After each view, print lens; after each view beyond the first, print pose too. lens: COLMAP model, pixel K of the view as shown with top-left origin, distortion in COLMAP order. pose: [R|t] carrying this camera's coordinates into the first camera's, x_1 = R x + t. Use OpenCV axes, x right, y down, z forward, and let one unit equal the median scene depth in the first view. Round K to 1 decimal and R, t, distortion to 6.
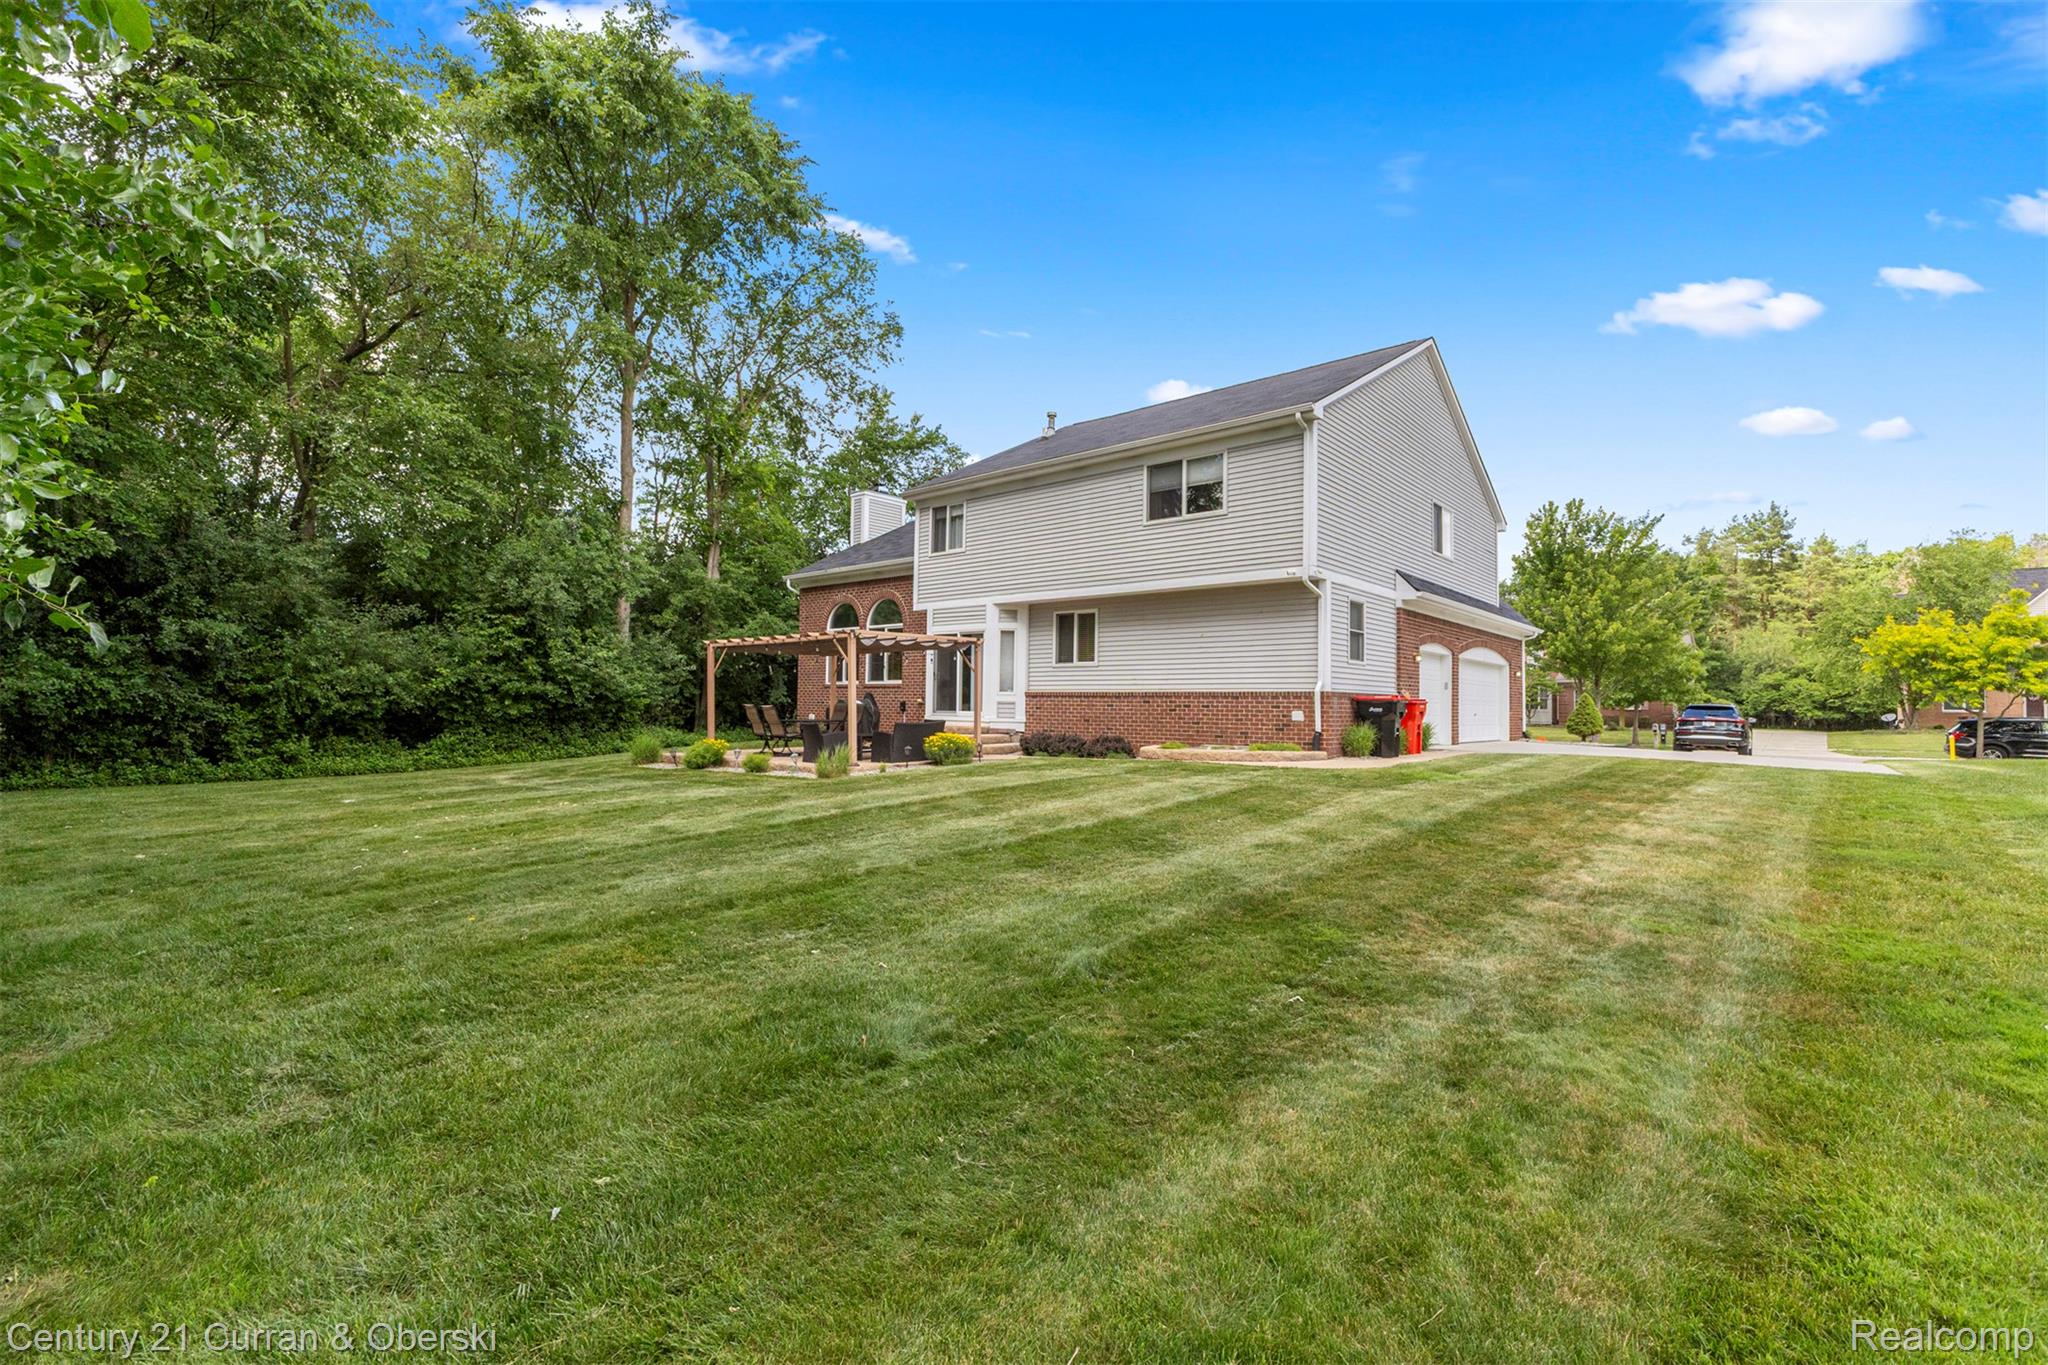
lens RADIAL K [[939.0, 0, 1026.0], [0, 939.0, 690.2], [0, 0, 1]] dist [-0.001008, 0.000001]
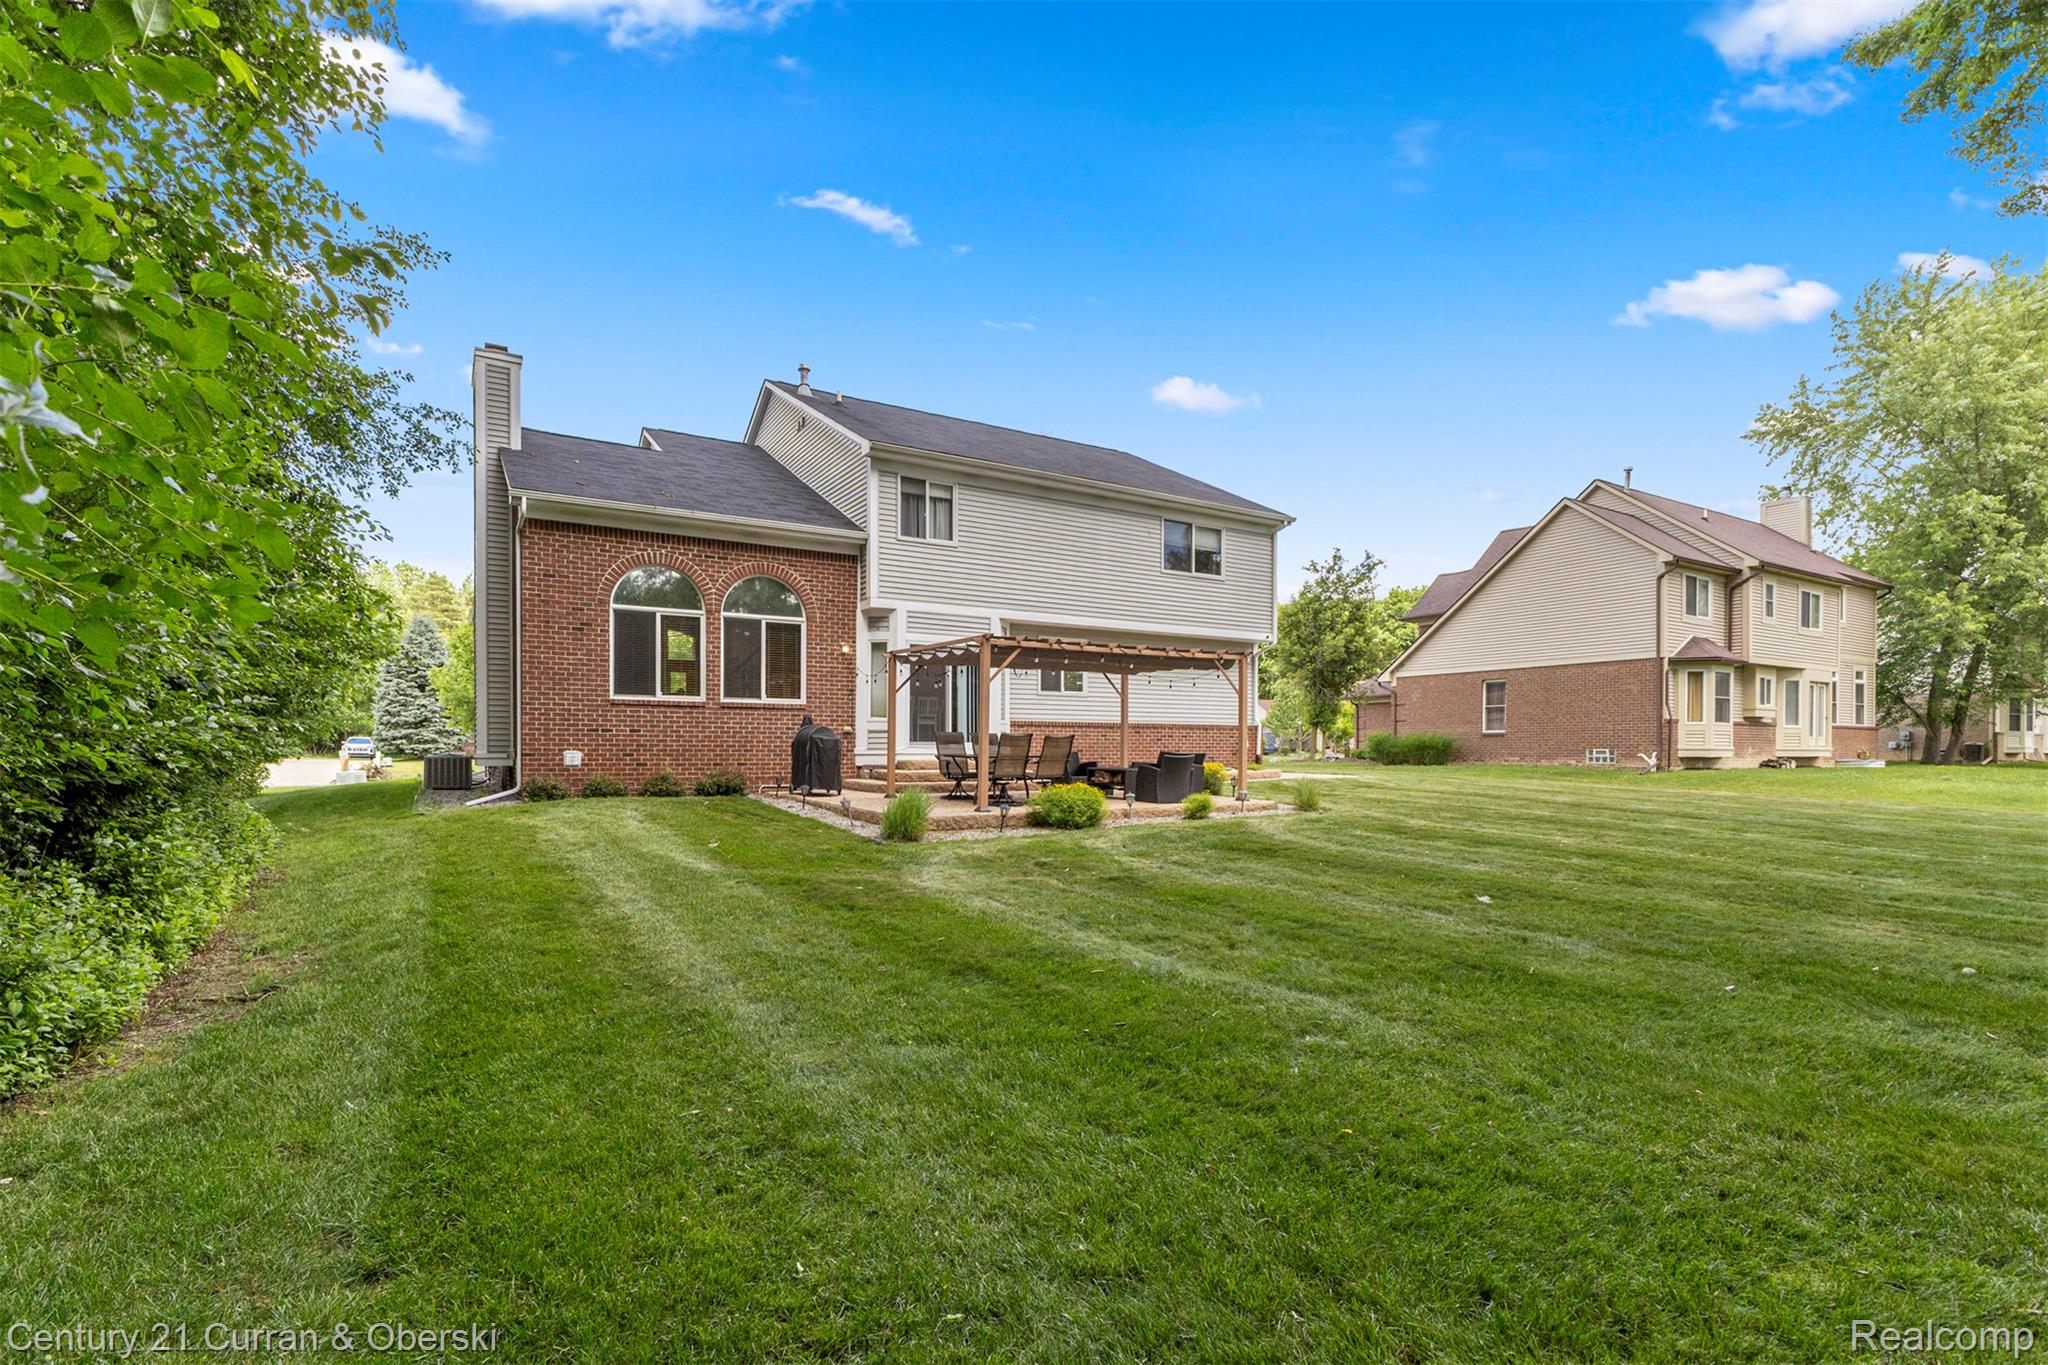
lens RADIAL K [[939.0, 0, 1033.4], [0, 939.0, 737.4], [0, 0, 1]] dist [-0.001008, 0.000001]
pose [[0.294605, -0.003957, 0.955611, -0.905262], [-0.017735, 0.999797, 0.009608, 0.009817], [-0.955455, -0.019778, 0.294475, 0.760644]]
